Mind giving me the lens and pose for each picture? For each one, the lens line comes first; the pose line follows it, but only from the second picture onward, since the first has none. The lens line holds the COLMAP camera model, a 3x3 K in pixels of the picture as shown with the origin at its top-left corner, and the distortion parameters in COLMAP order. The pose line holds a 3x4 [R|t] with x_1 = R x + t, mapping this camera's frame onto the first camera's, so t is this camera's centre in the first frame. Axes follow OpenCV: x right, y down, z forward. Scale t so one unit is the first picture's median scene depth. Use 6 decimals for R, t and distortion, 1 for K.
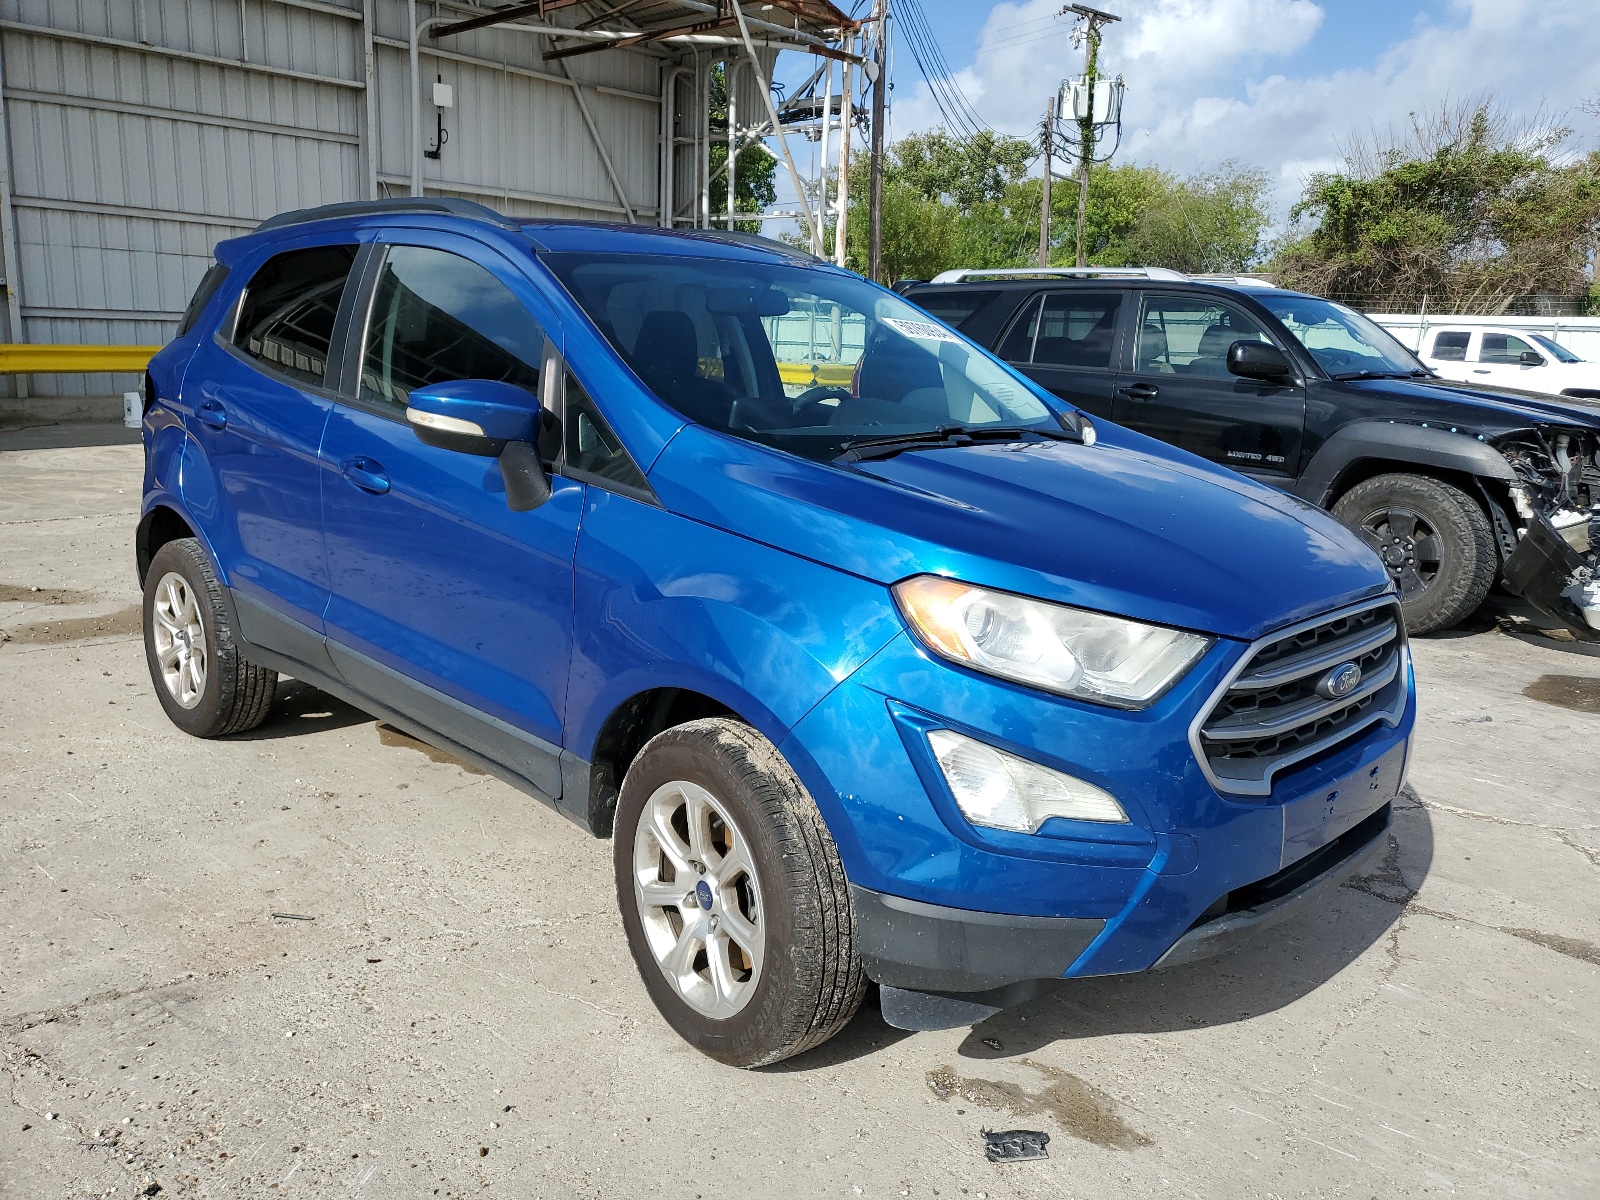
lens RADIAL K [[1253.1, 0, 800.0], [0, 1253.1, 600.0], [0, 0, 1]] dist [0.001600, 0.001579]
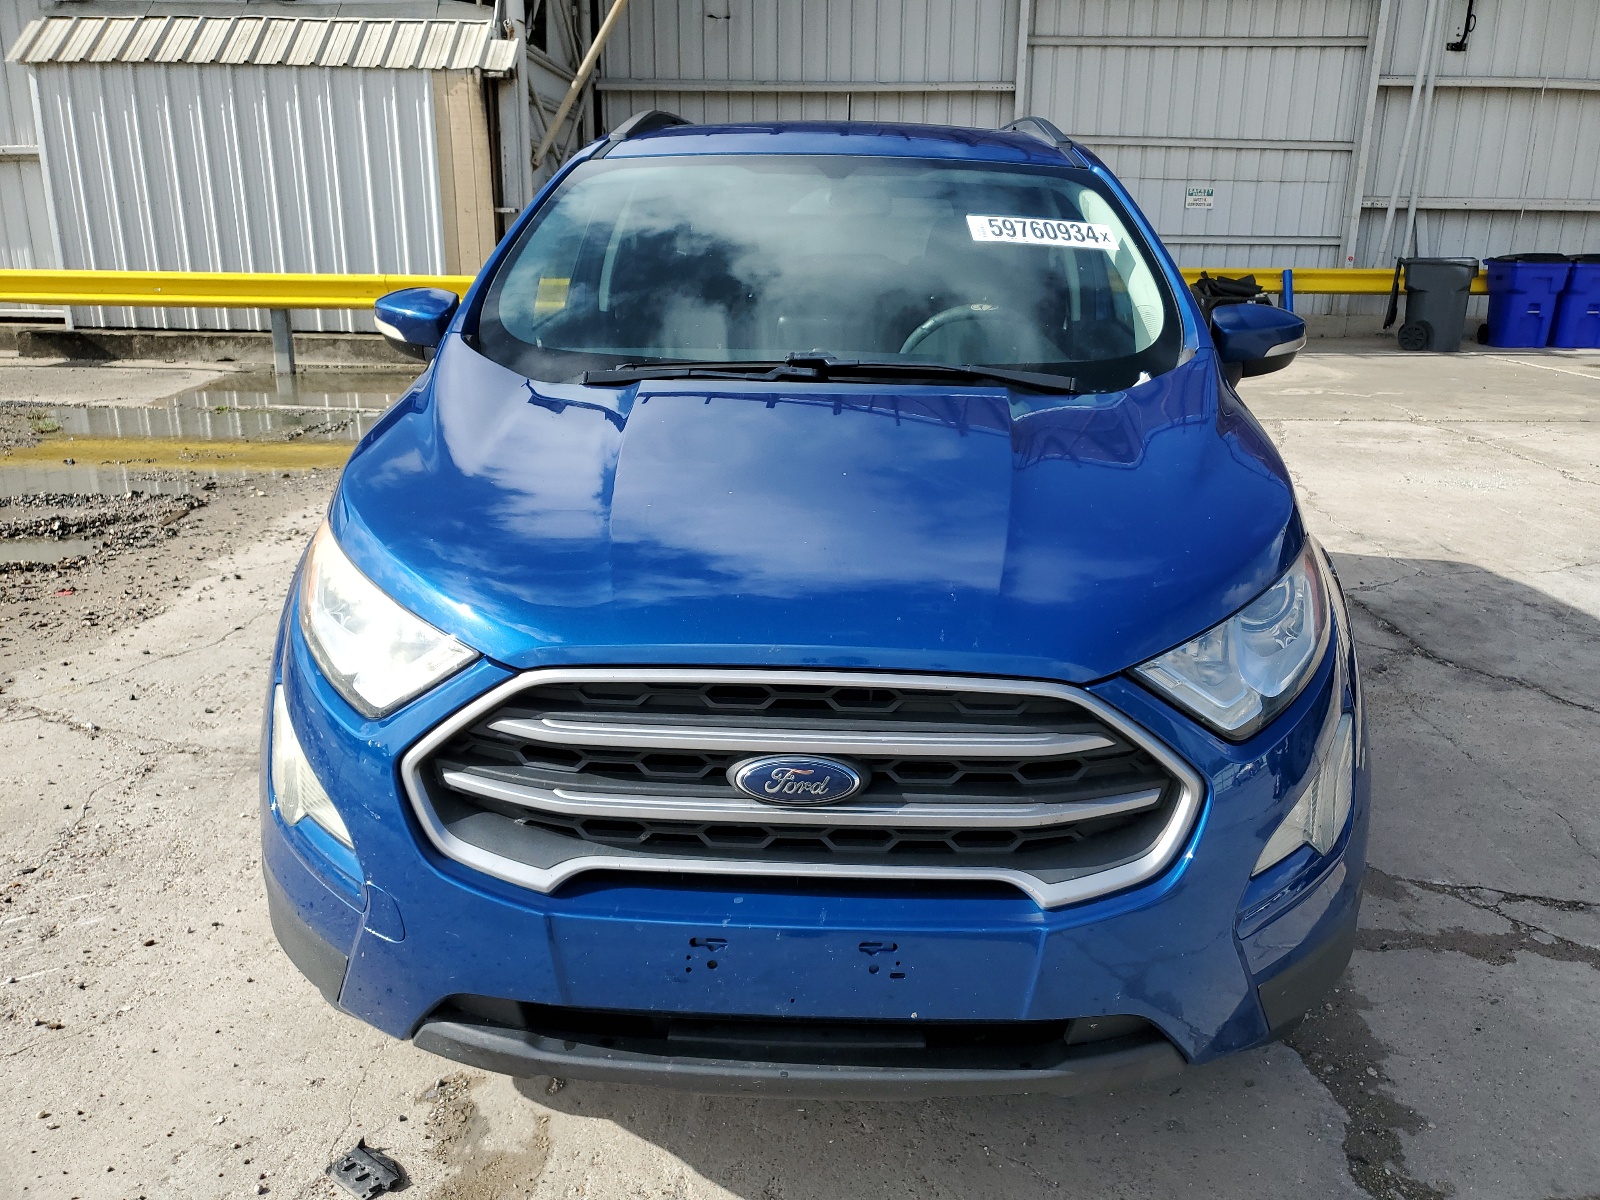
lens RADIAL K [[1253.1, 0, 800.0], [0, 1253.1, 600.0], [0, 0, 1]] dist [0.001600, 0.001579]
pose [[0.667048, 0.185841, -0.721464, 0.113497], [-0.143537, 0.982304, 0.120319, -0.013469], [0.731057, 0.023298, 0.681919, 0.073567]]
